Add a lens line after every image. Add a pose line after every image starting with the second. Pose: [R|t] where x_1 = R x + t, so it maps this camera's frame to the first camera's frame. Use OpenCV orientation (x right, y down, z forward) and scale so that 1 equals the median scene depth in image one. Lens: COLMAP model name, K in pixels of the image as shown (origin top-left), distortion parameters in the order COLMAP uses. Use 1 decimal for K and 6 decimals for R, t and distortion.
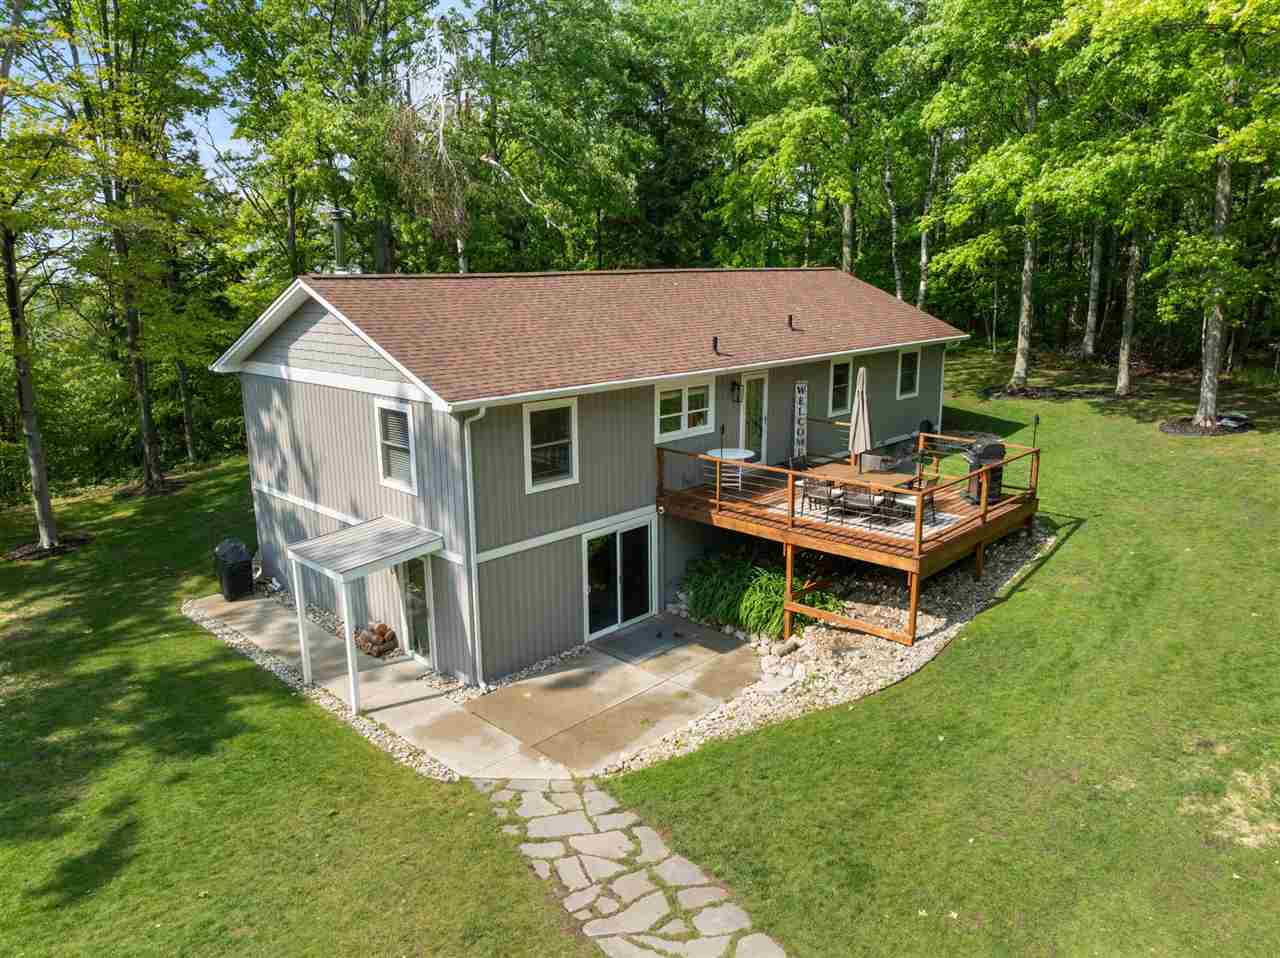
lens RADIAL K [[901.9, 0, 639.2], [0, 901.9, 475.5], [0, 0, 1]] dist [-0.031028, -0.009587]
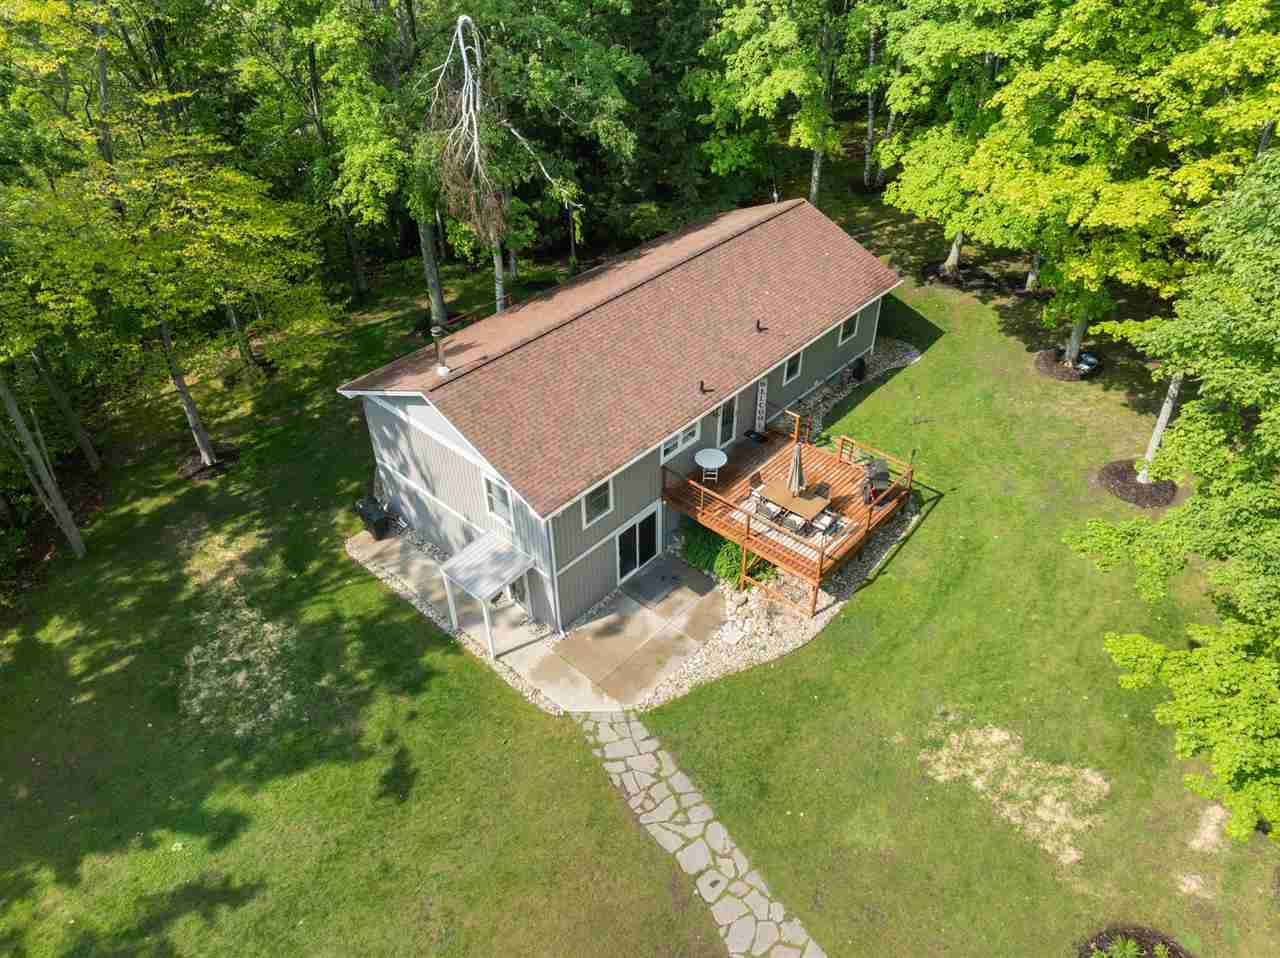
lens RADIAL K [[901.9, 0, 637.2], [0, 901.9, 471.5], [0, 0, 1]] dist [-0.031028, -0.009587]
pose [[0.999635, -0.019071, 0.019122, -0.054180], [0.009085, 0.904255, 0.426897, -0.717366], [-0.025432, -0.426567, 0.904098, -0.389063]]
